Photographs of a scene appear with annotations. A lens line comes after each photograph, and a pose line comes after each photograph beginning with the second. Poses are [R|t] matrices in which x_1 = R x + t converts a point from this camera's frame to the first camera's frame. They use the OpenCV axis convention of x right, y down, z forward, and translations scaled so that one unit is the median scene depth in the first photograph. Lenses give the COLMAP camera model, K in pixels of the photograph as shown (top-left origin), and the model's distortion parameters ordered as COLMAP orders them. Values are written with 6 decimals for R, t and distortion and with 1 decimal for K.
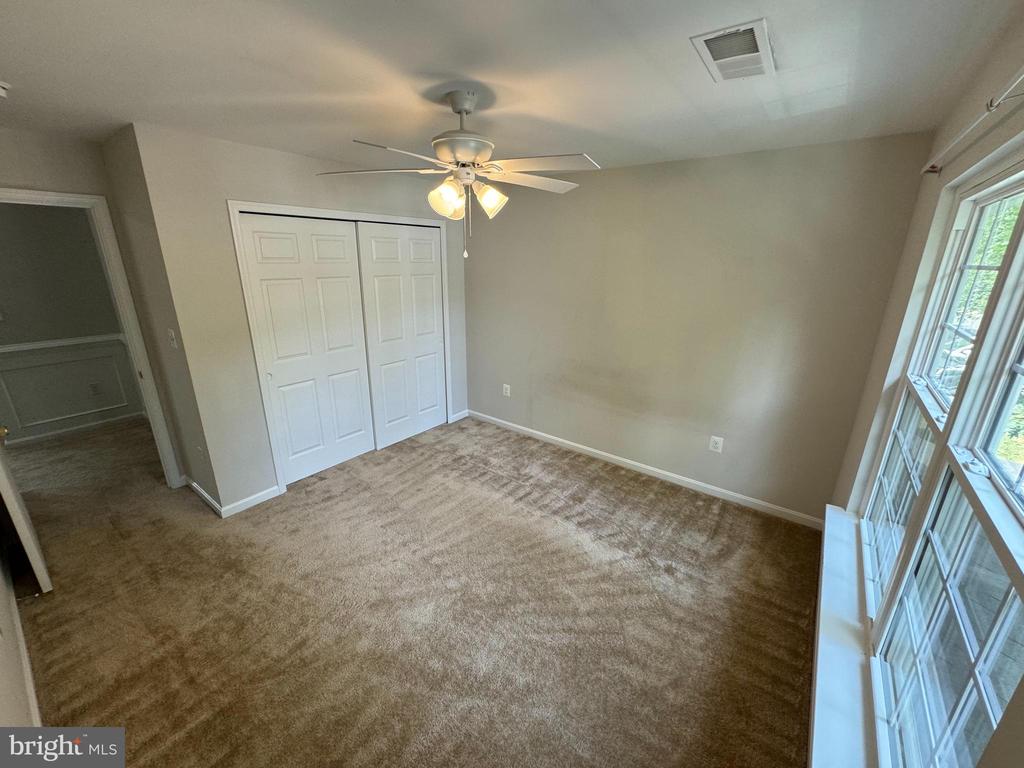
lens RADIAL K [[409.5, 0, 512.9], [0, 409.5, 383.3], [0, 0, 1]] dist [-0.001267, 0.000196]
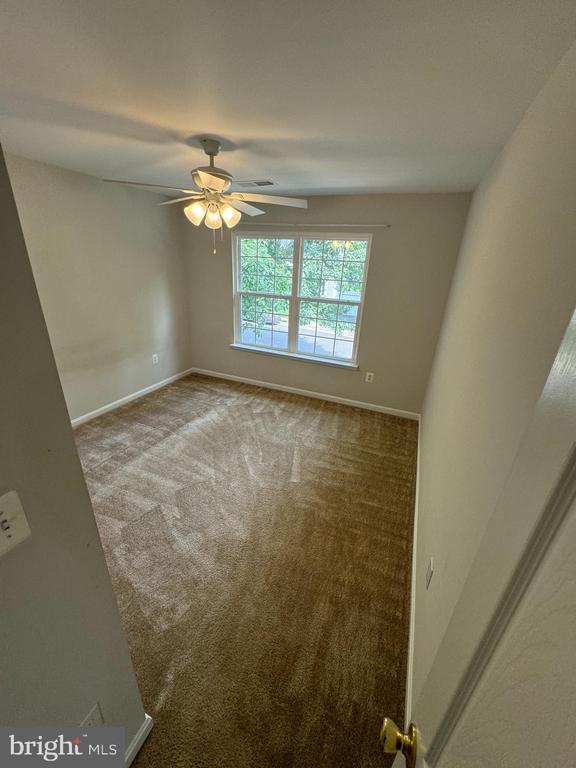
lens RADIAL K [[307.1, 0, 288.1], [0, 307.1, 383.4], [0, 0, 1]] dist [-0.001267, 0.000196]
pose [[-0.247553, -0.385936, 0.888690, -0.980762], [0.241373, 0.863754, 0.442344, -0.234806], [-0.938326, 0.324010, -0.120670, 0.737475]]
